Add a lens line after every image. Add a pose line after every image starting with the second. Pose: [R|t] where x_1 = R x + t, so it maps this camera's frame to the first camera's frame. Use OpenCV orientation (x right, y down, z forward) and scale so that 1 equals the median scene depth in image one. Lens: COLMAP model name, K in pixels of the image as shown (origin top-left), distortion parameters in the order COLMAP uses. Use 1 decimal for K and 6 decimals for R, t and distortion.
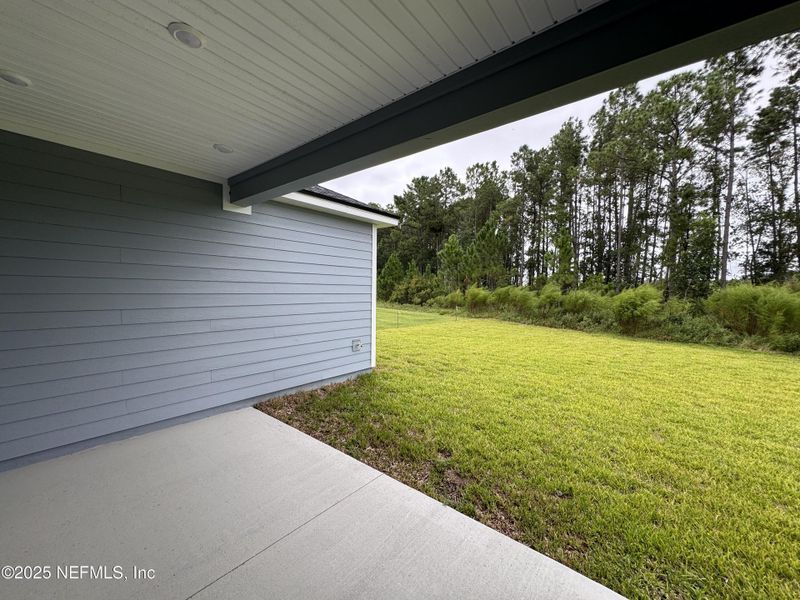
lens RADIAL K [[322.5, 0, 403.1], [0, 322.5, 297.3], [0, 0, 1]] dist [-0.001012, -0.000097]
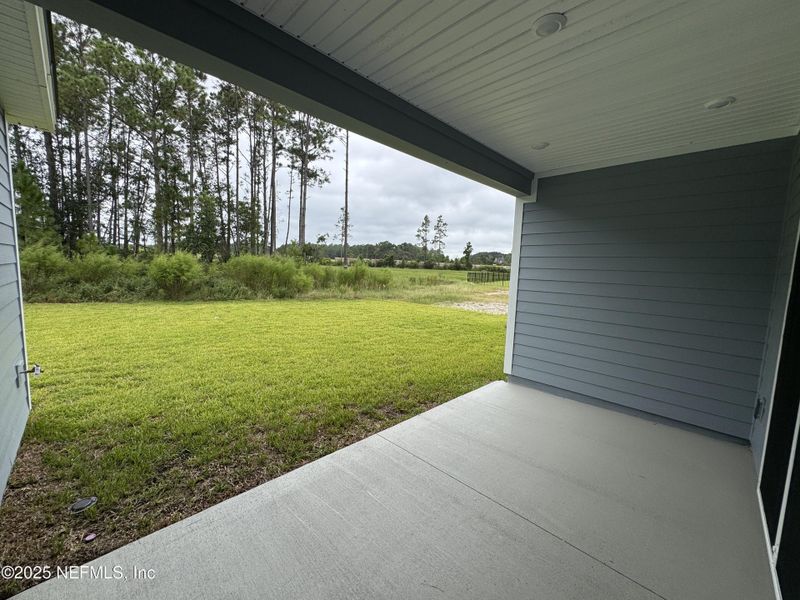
lens RADIAL K [[322.5, 0, 398.1], [0, 322.5, 302.2], [0, 0, 1]] dist [-0.001012, -0.000097]
pose [[0.094196, -0.118025, 0.988533, -0.642901], [-0.012079, 0.992739, 0.119679, -0.022026], [-0.995480, -0.023214, 0.092087, 0.486458]]
